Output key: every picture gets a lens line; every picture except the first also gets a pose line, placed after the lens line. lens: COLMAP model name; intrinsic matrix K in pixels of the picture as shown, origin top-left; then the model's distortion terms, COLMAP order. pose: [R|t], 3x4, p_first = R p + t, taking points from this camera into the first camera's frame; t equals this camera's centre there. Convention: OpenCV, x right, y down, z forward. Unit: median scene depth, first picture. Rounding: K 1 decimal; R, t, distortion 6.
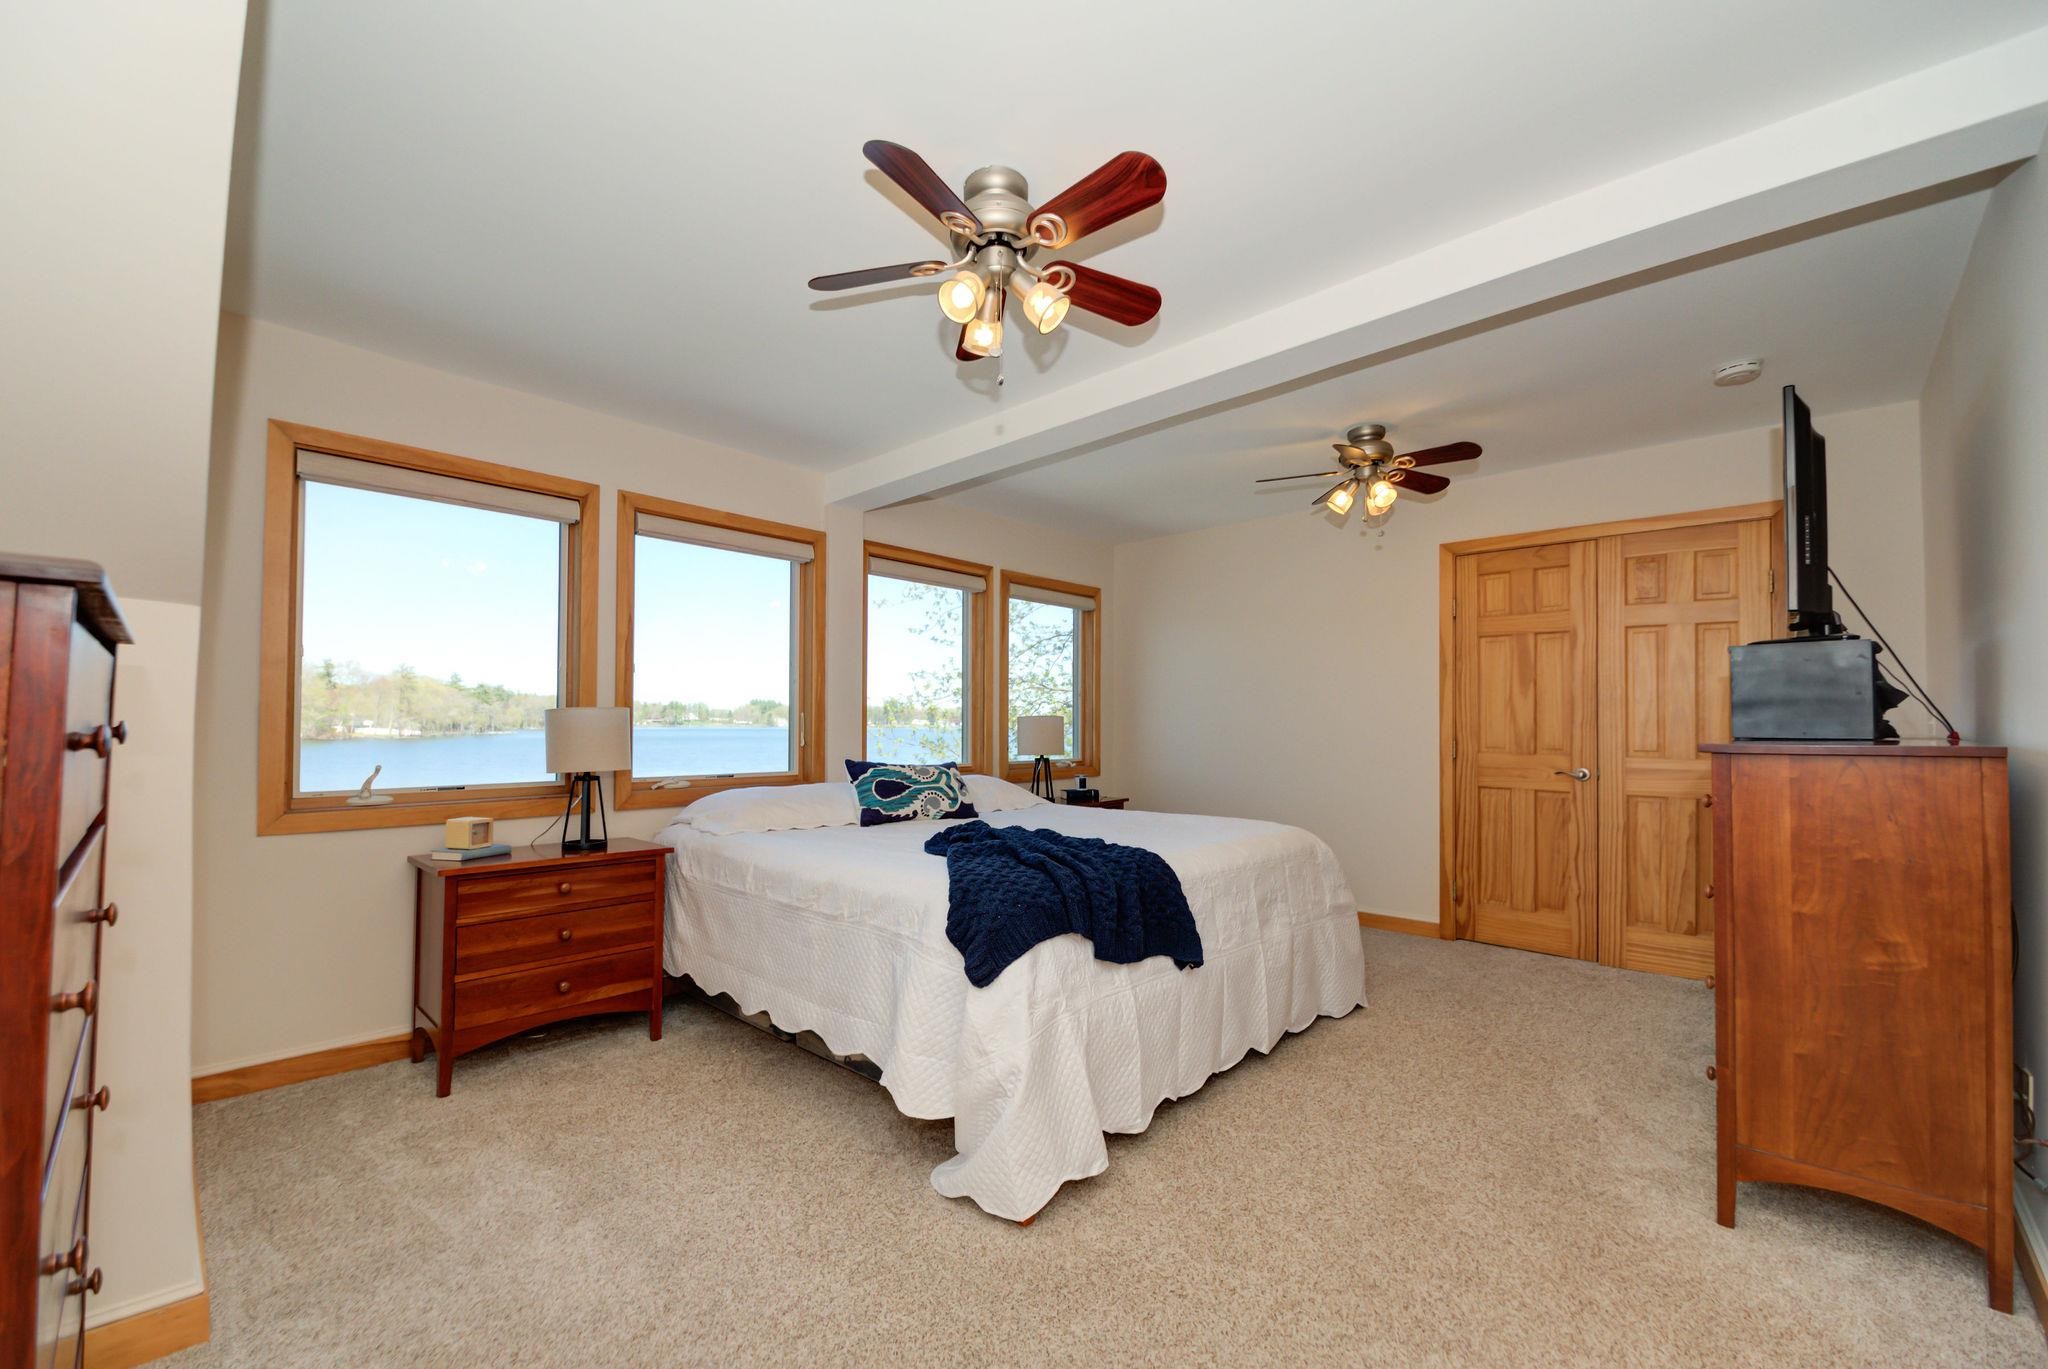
lens RADIAL K [[792.4, 0, 1016.0], [0, 792.4, 714.3], [0, 0, 1]] dist [-0.002133, -0.000604]
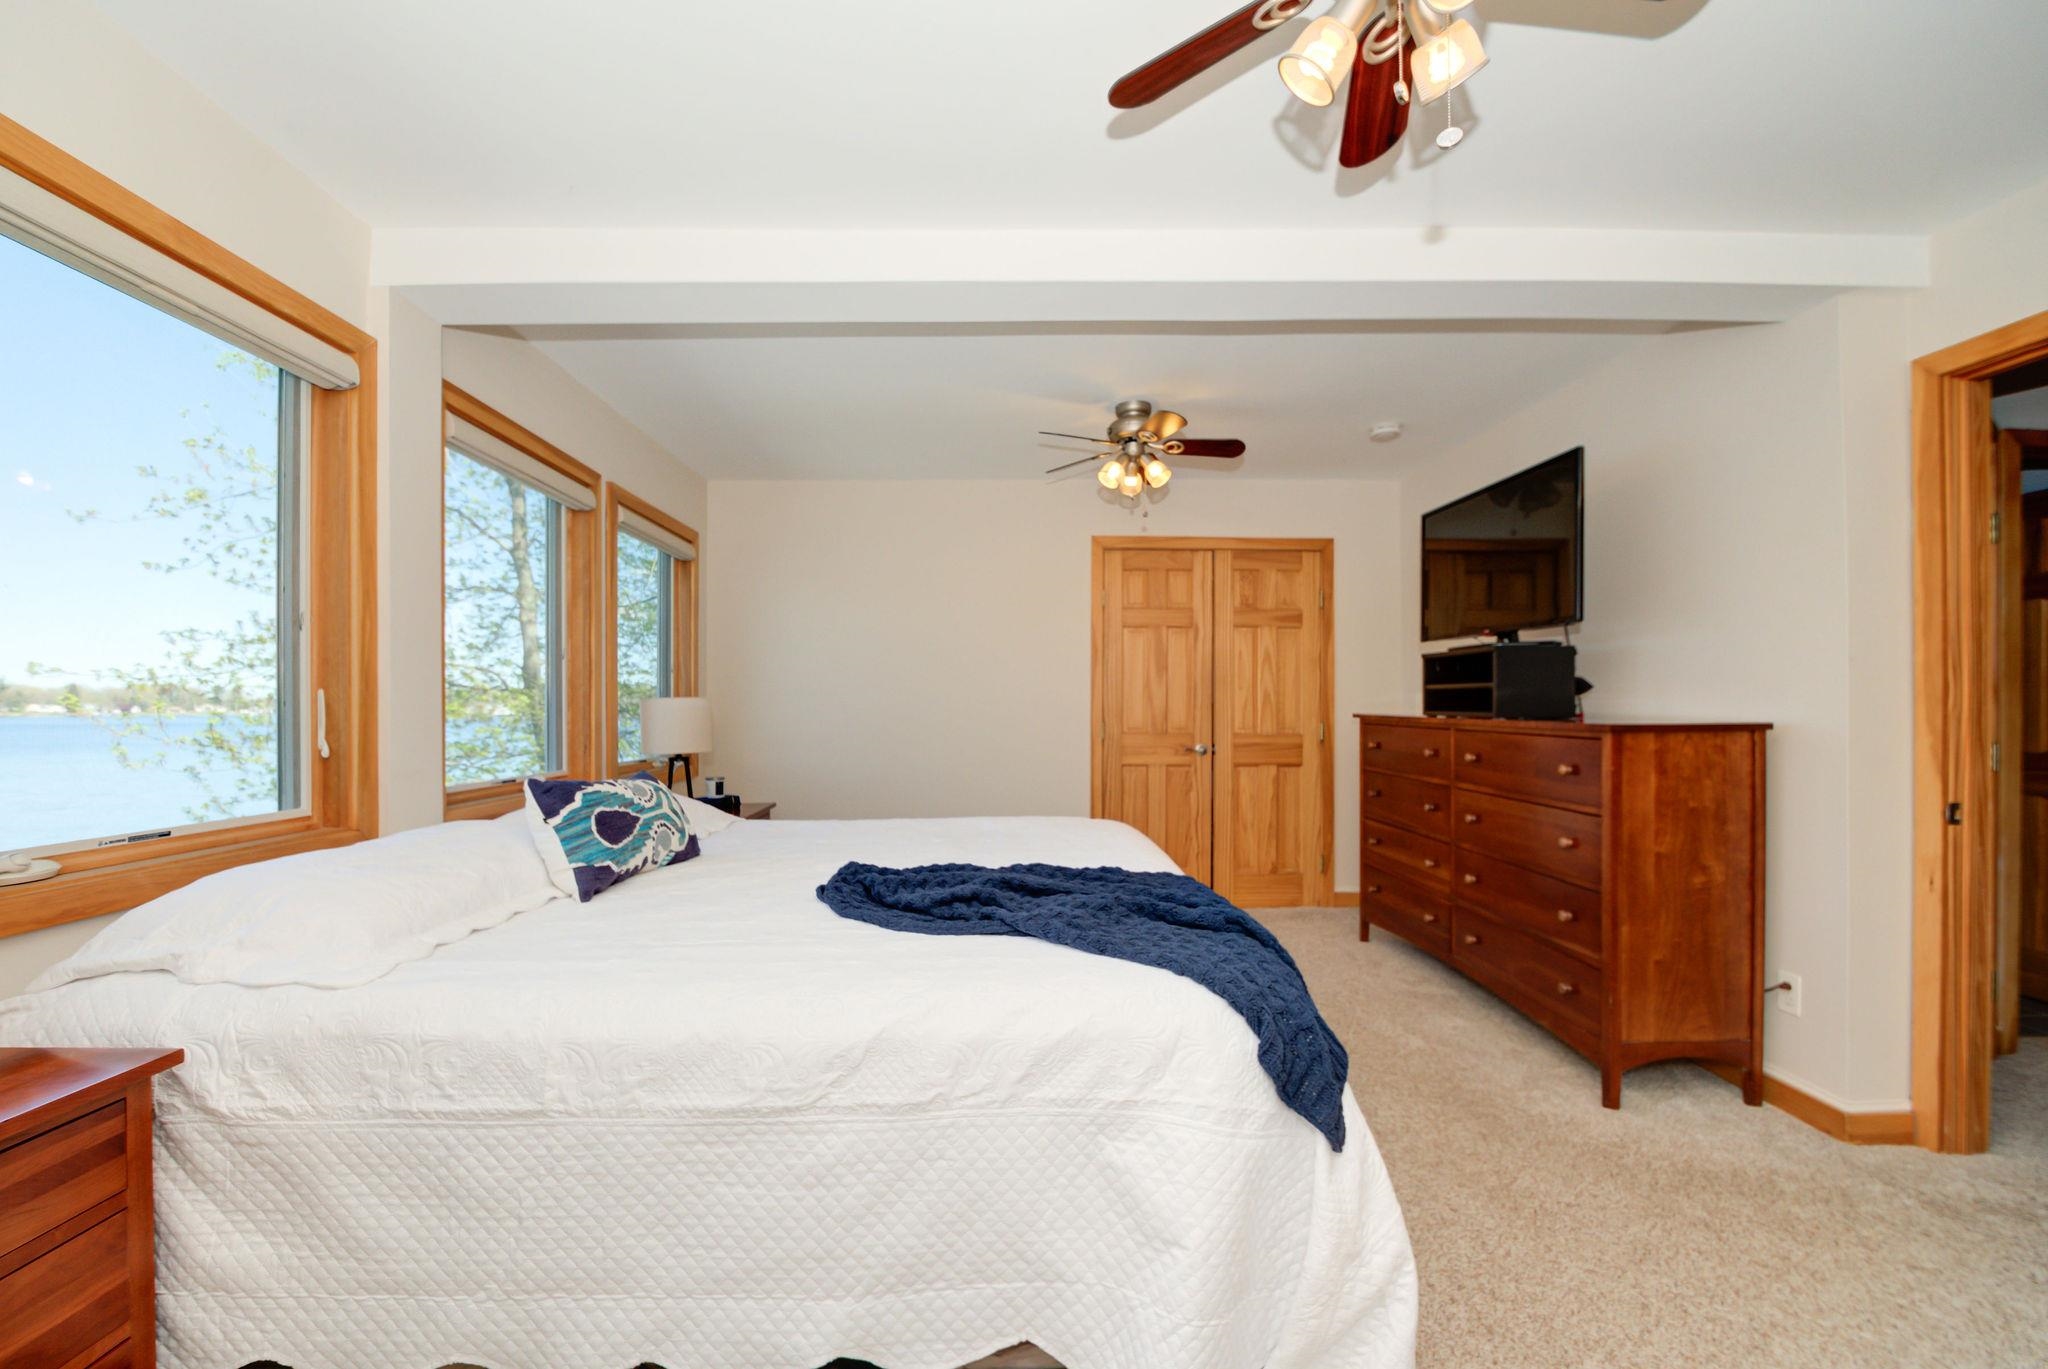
lens RADIAL K [[792.4, 0, 1016.0], [0, 792.4, 714.3], [0, 0, 1]] dist [-0.002133, -0.000604]
pose [[0.731311, -0.010783, 0.681959, -0.329385], [-0.004321, 0.999782, 0.020441, 0.001028], [-0.682030, -0.017896, 0.731105, 0.381661]]
